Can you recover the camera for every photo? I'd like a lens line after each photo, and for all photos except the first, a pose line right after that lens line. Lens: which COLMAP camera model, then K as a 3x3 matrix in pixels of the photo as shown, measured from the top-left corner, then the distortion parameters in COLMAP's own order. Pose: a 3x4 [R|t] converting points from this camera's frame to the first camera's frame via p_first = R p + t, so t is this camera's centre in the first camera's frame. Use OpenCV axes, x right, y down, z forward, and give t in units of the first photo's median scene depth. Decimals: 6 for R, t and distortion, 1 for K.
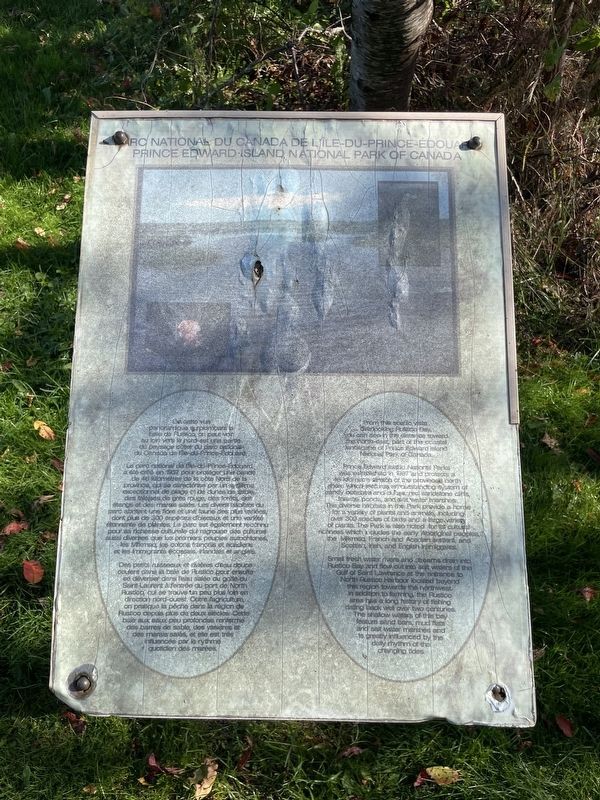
lens RADIAL K [[624.7, 0, 301.1], [0, 624.7, 401.8], [0, 0, 1]] dist [0.080314, -0.112271]
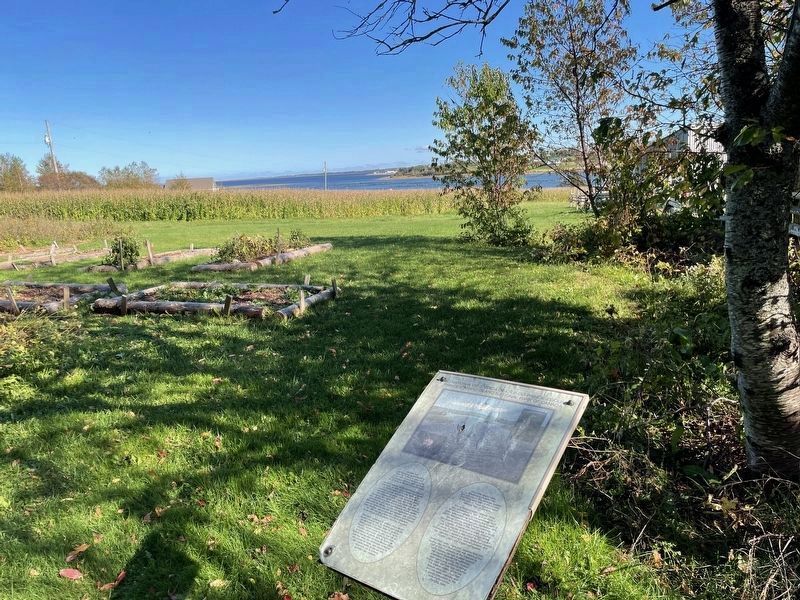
lens RADIAL K [[624.7, 0, 400.2], [0, 624.7, 299.5], [0, 0, 1]] dist [0.080314, -0.112271]
pose [[0.774798, 0.056937, -0.629639, 1.229721], [-0.440935, 0.762387, -0.473648, 0.661054], [0.453061, 0.644612, 0.615802, -0.926183]]
